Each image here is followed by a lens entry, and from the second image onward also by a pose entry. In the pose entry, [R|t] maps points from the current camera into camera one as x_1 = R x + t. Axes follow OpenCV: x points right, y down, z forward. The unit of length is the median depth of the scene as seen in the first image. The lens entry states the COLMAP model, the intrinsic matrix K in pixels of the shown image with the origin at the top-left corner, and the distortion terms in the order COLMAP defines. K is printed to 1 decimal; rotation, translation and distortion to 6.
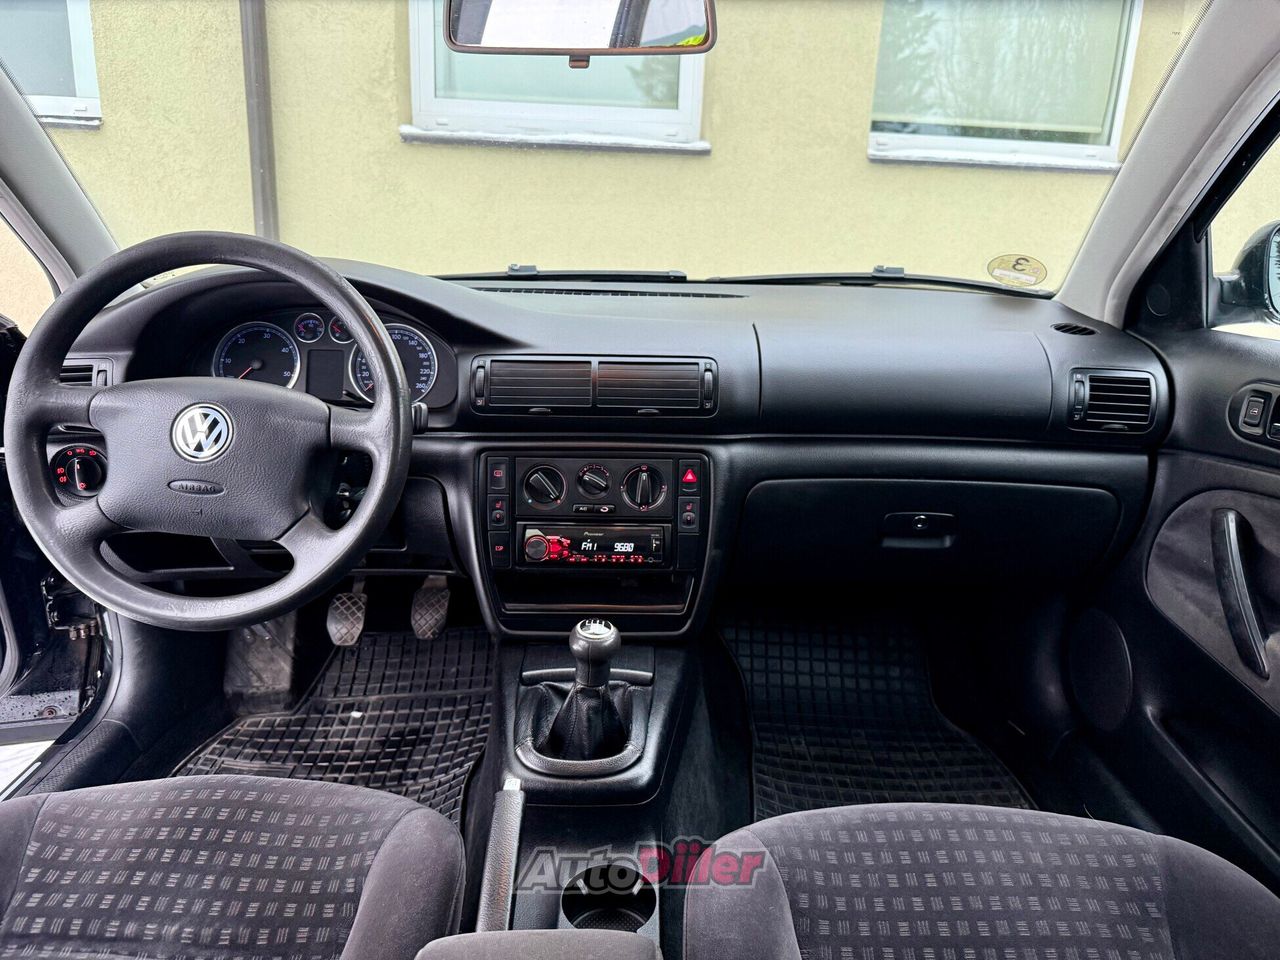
lens RADIAL K [[938.7, 0, 640.0], [0, 938.7, 480.0], [0, 0, 1]] dist [0.059726, -0.000324]
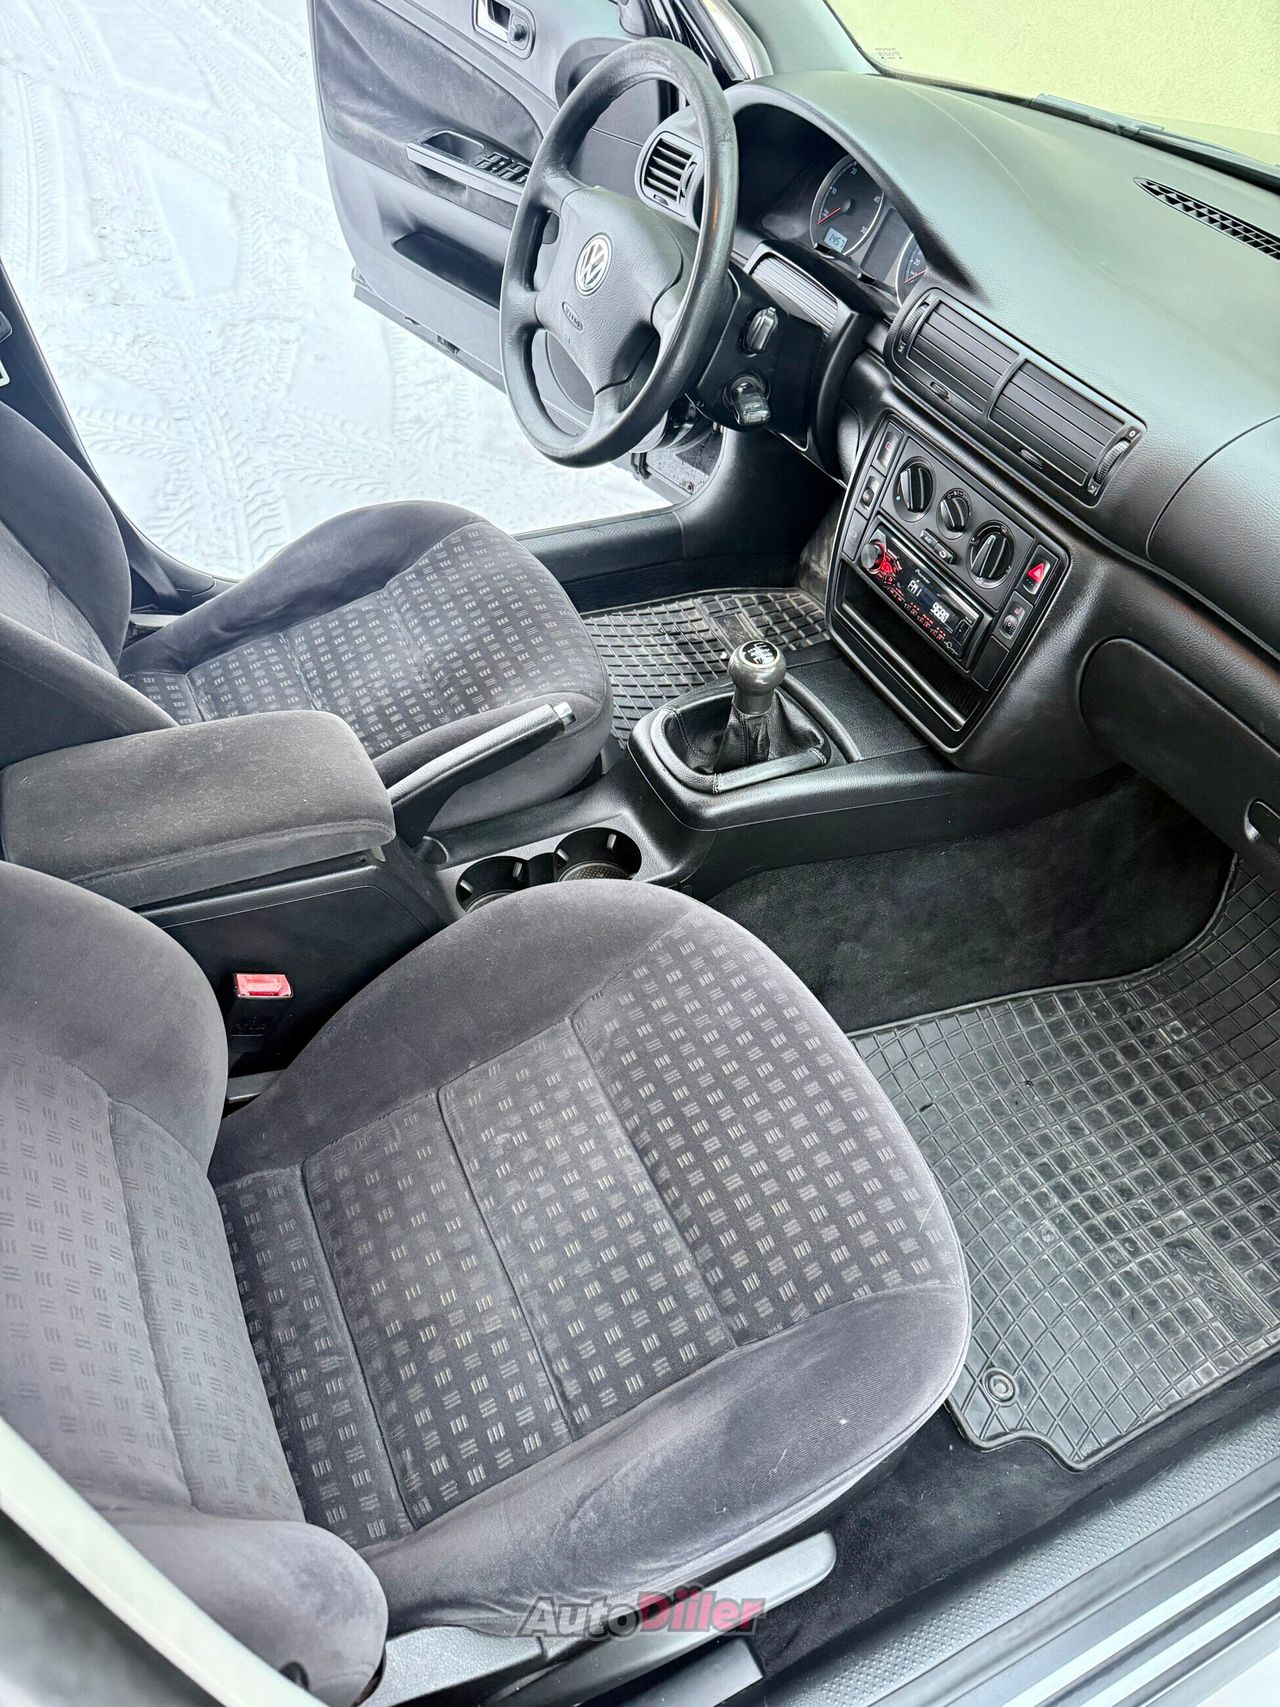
lens RADIAL K [[1251.8, 0, 640.0], [0, 1251.8, 853.5], [0, 0, 1]] dist [0.059726, -0.000324]
pose [[0.420128, 0.647460, -0.635837, 0.648007], [-0.329064, 0.761681, 0.558175, -0.266742], [0.845701, -0.025274, 0.533059, 0.228018]]
